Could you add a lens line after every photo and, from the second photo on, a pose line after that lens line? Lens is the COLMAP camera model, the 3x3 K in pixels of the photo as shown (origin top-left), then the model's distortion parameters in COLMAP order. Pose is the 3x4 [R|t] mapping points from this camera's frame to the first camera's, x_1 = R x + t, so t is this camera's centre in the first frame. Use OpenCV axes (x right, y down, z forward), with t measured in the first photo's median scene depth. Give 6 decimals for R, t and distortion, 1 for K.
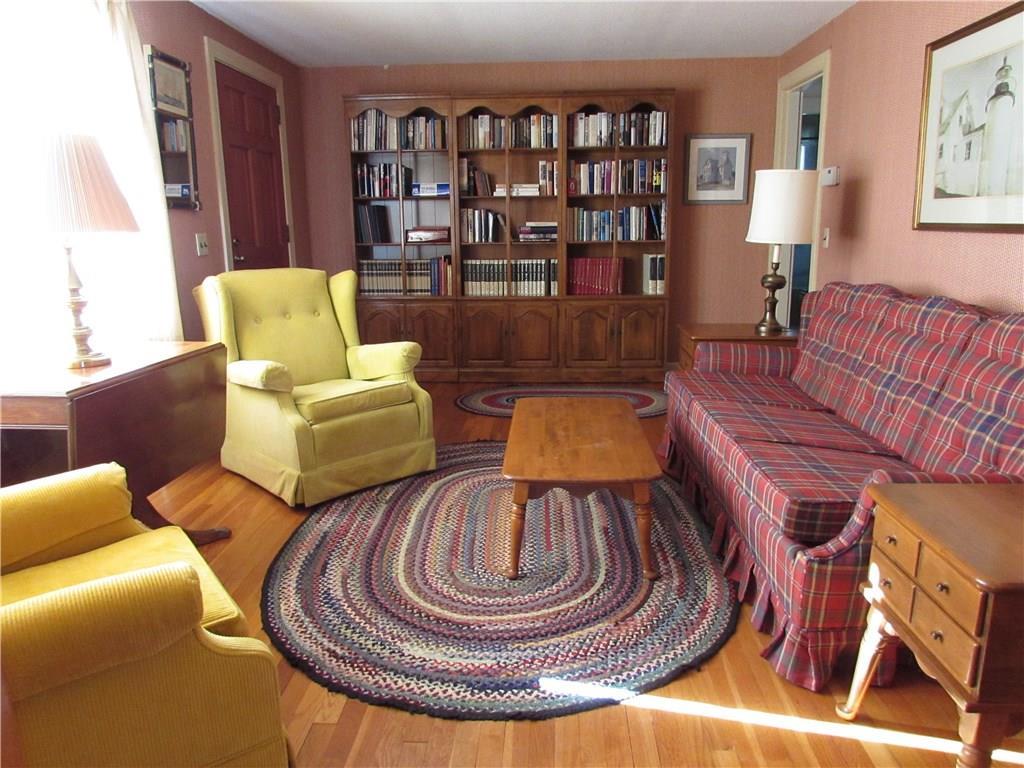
lens RADIAL K [[756.4, 0, 510.3], [0, 756.4, 386.9], [0, 0, 1]] dist [-0.003202, 0.002142]
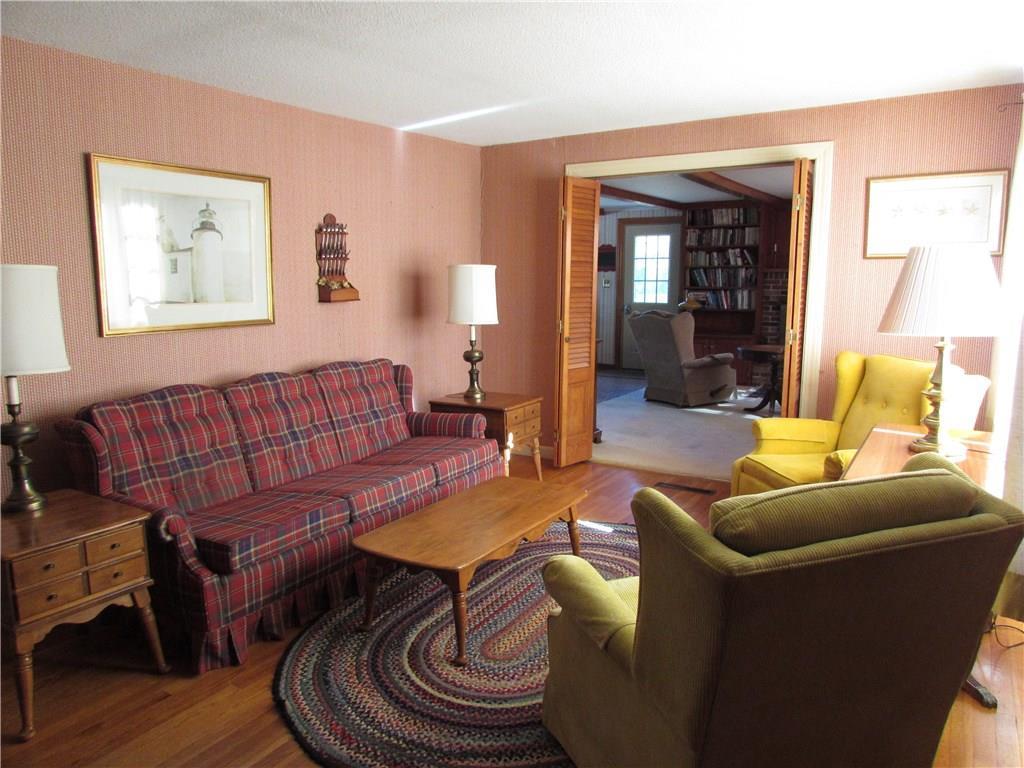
lens RADIAL K [[756.4, 0, 510.3], [0, 756.4, 386.9], [0, 0, 1]] dist [-0.003202, 0.002142]
pose [[-0.881546, -0.059619, 0.468319, -0.413661], [0.111293, 0.937792, 0.328879, -0.433935], [-0.458793, 0.342042, -0.820071, 1.676305]]
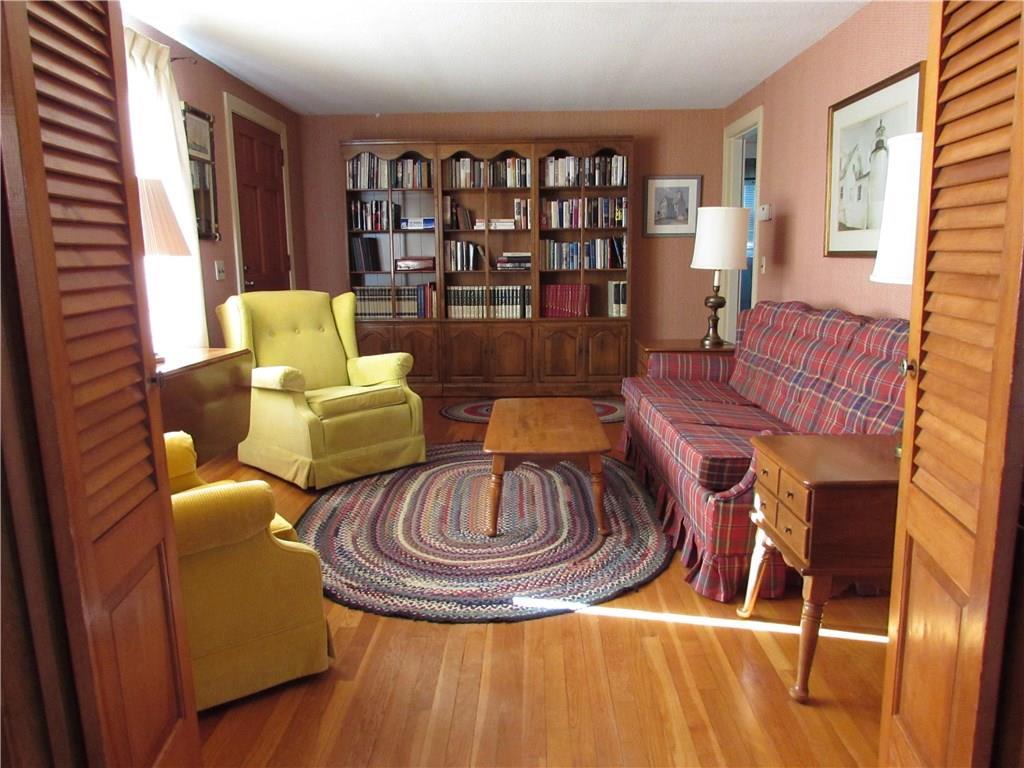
lens RADIAL K [[756.4, 0, 510.3], [0, 756.4, 386.9], [0, 0, 1]] dist [-0.003202, 0.002142]
pose [[0.999611, -0.004104, 0.027576, -0.000271], [0.005317, 0.999016, -0.044037, 0.052008], [-0.027368, 0.044167, 0.998649, -0.189179]]
